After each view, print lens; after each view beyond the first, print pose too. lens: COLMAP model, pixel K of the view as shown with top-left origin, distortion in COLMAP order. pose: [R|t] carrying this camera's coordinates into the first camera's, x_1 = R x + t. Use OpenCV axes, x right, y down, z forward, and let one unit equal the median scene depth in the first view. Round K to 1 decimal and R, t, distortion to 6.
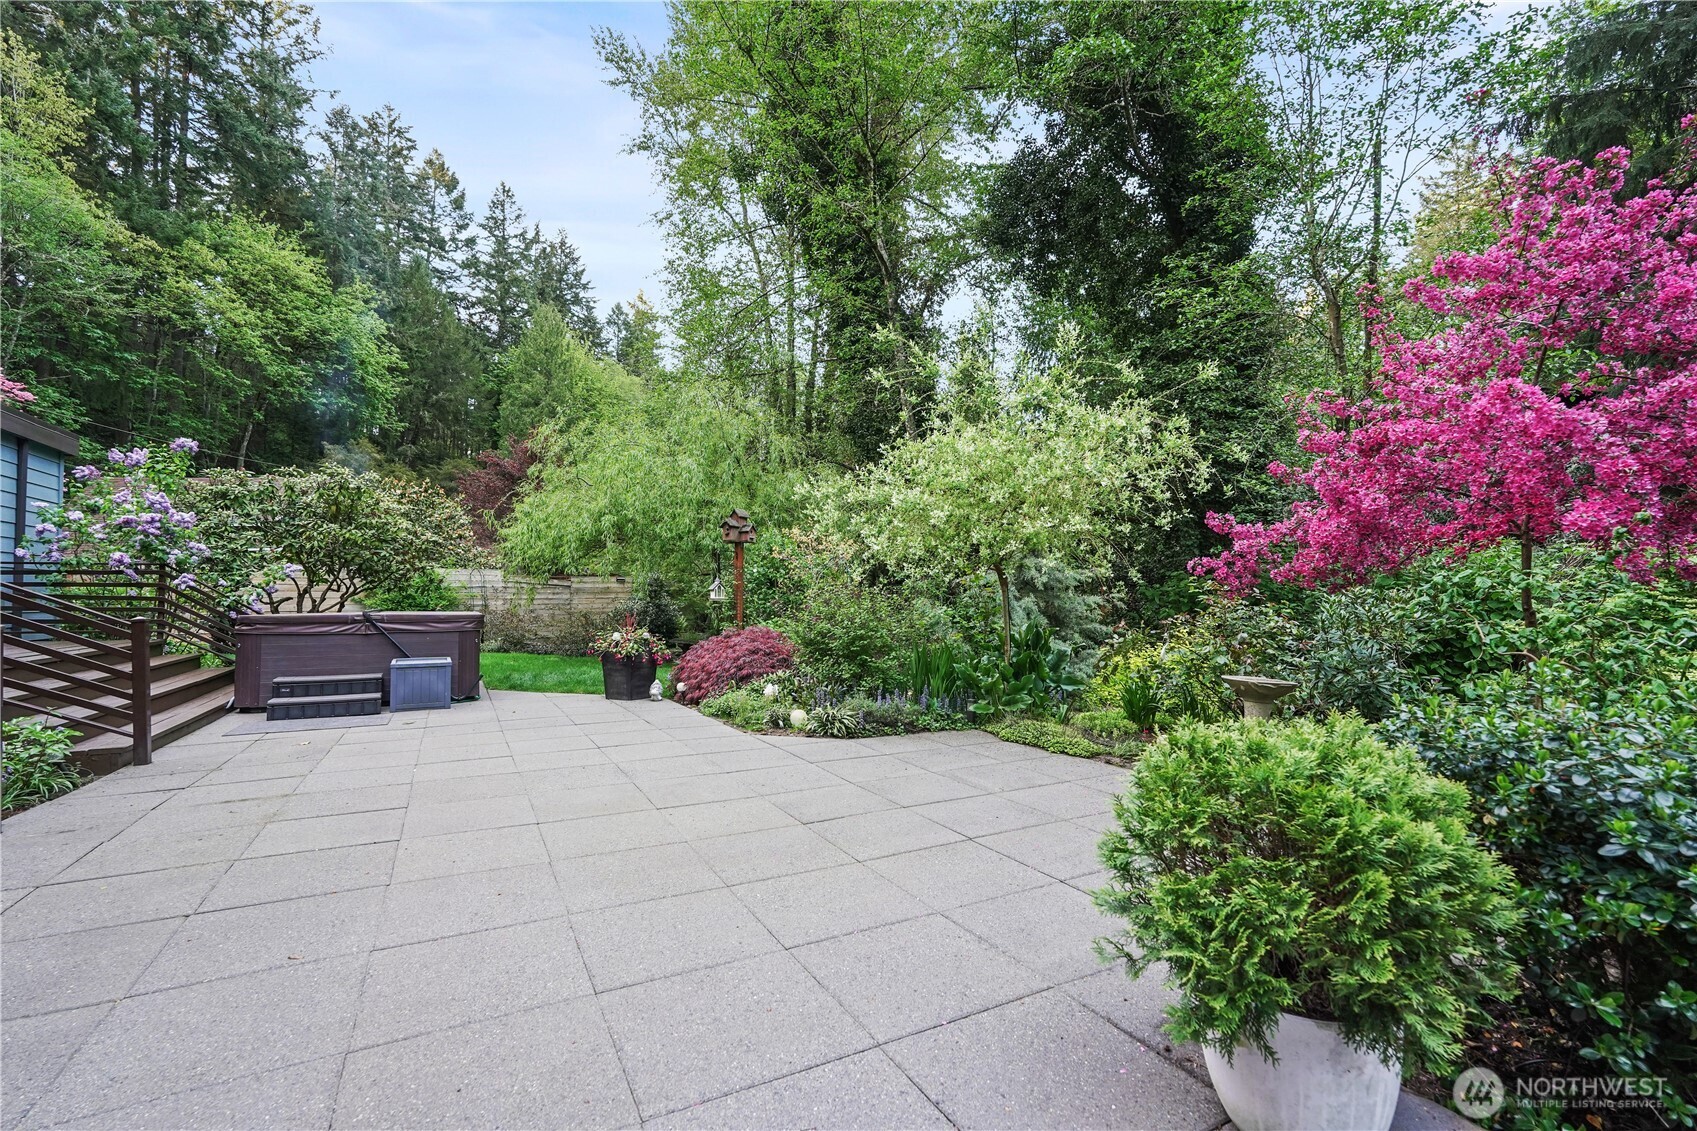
lens RADIAL K [[747.8, 0, 847.8], [0, 747.8, 563.2], [0, 0, 1]] dist [0.000379, 0.000744]
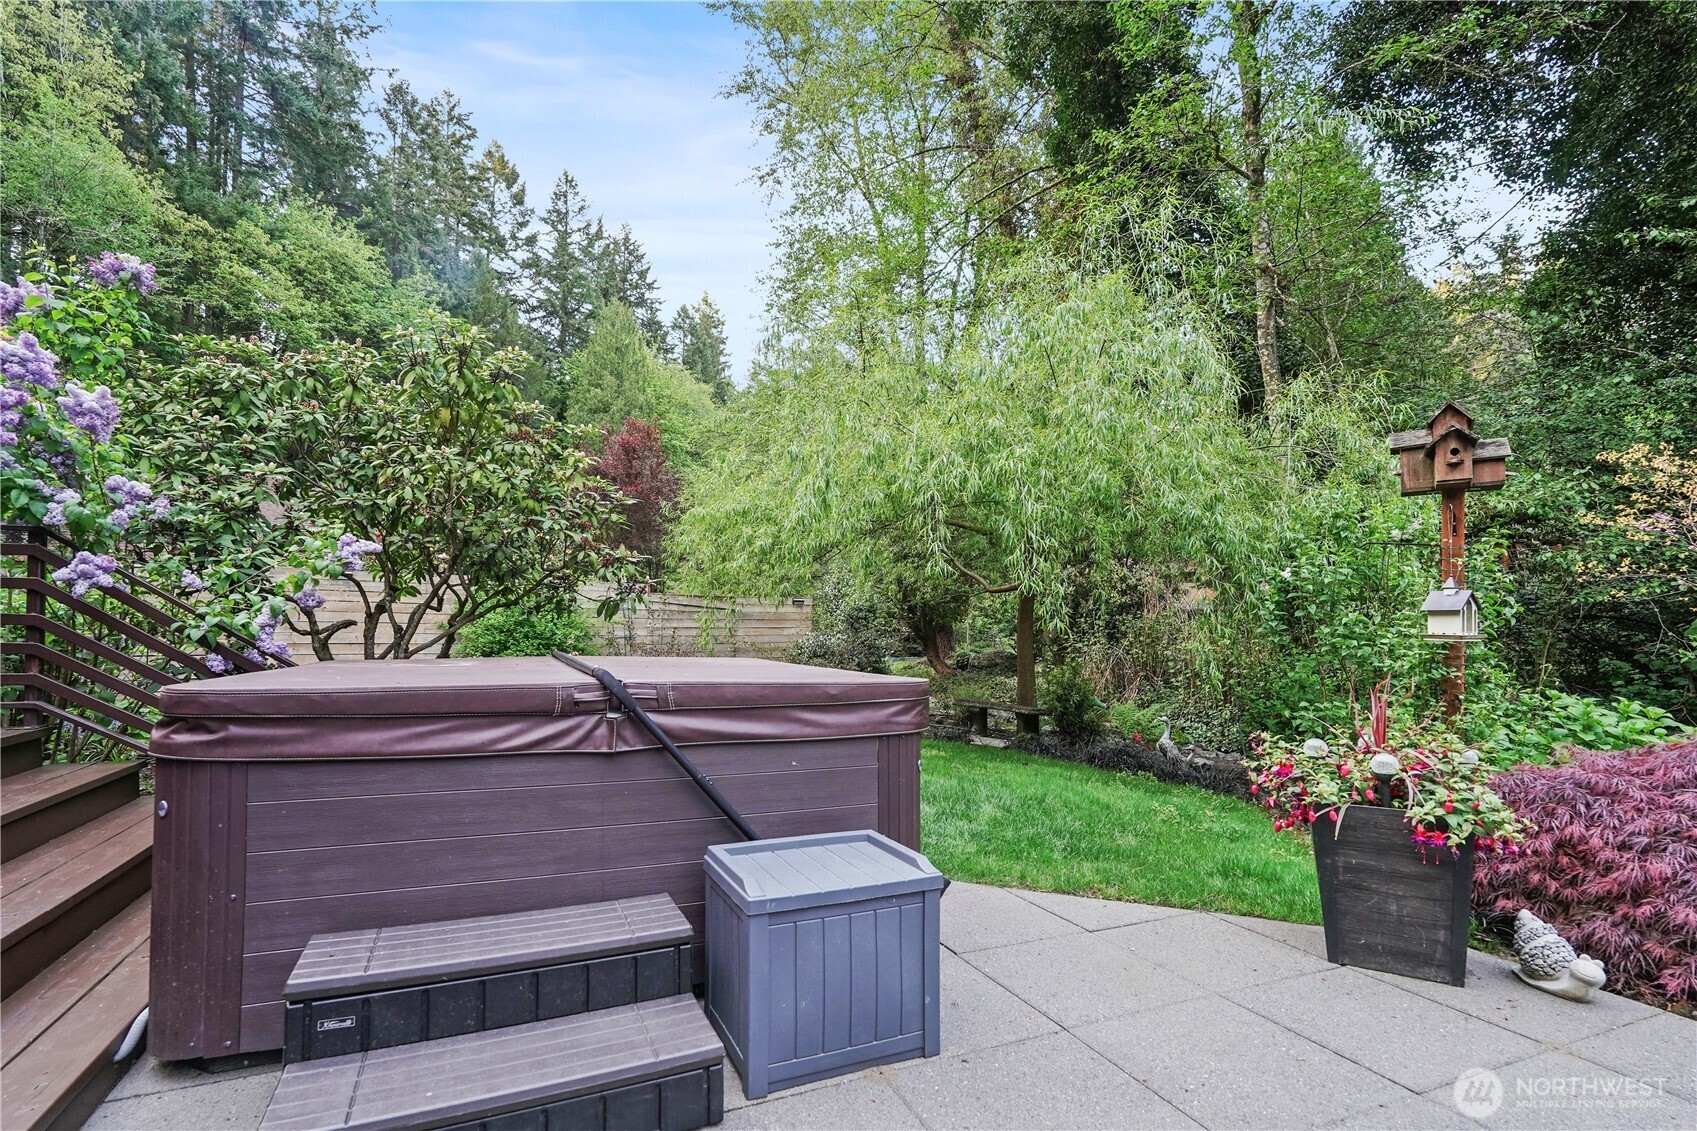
lens RADIAL K [[769.3, 0, 817.4], [0, 769.3, 608.7], [0, 0, 1]] dist [-0.001449, 0.000215]
pose [[0.995535, 0.009638, -0.093904, -0.084004], [-0.007717, 0.999754, 0.020796, 0.005354], [0.094082, -0.019978, 0.995364, 0.112383]]
